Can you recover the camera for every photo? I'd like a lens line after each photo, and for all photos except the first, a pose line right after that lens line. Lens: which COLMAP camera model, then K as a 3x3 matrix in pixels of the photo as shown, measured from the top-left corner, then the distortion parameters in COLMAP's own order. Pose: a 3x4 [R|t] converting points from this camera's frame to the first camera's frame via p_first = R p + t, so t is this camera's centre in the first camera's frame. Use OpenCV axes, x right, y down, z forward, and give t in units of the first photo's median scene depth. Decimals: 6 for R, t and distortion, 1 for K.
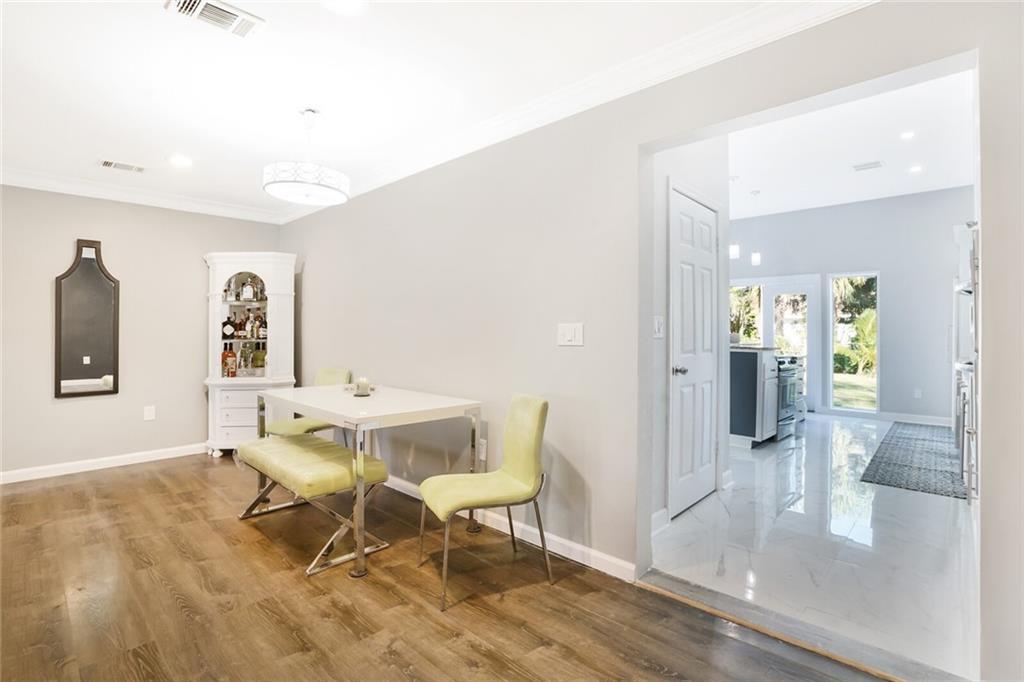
lens RADIAL K [[495.4, 0, 502.6], [0, 495.4, 333.1], [0, 0, 1]] dist [-0.063352, 0.031033]
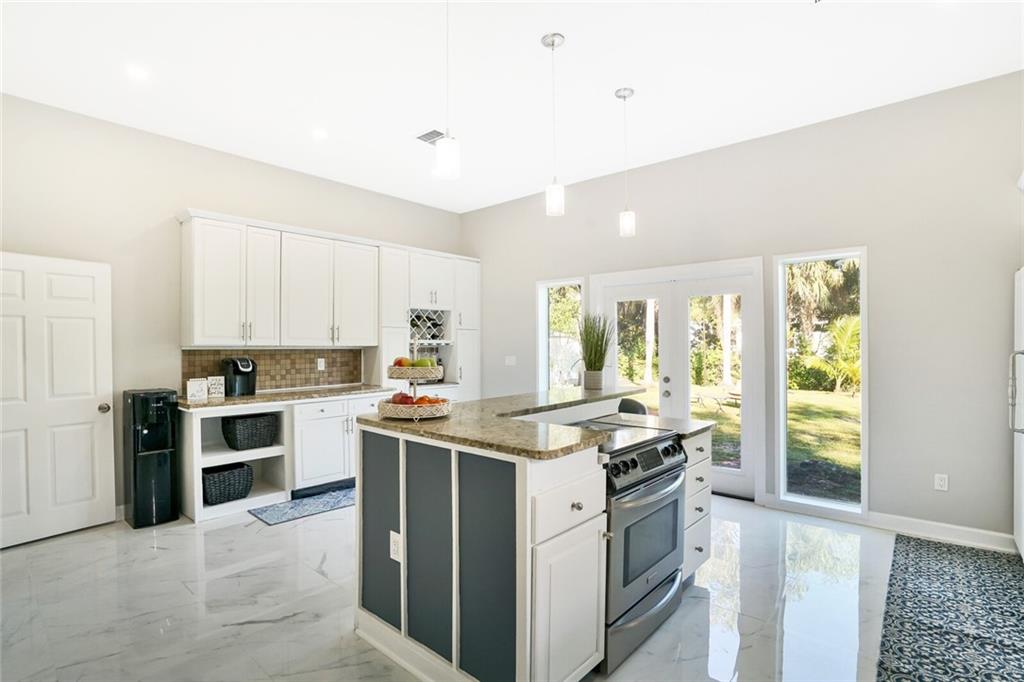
lens RADIAL K [[512.1, 0, 484.0], [0, 512.1, 354.3], [0, 0, 1]] dist [-0.000637, 0.001416]
pose [[0.999310, -0.019221, 0.031770, 0.124568], [0.018717, 0.999695, 0.016088, -0.009920], [-0.032069, -0.015482, 0.999366, 0.166410]]
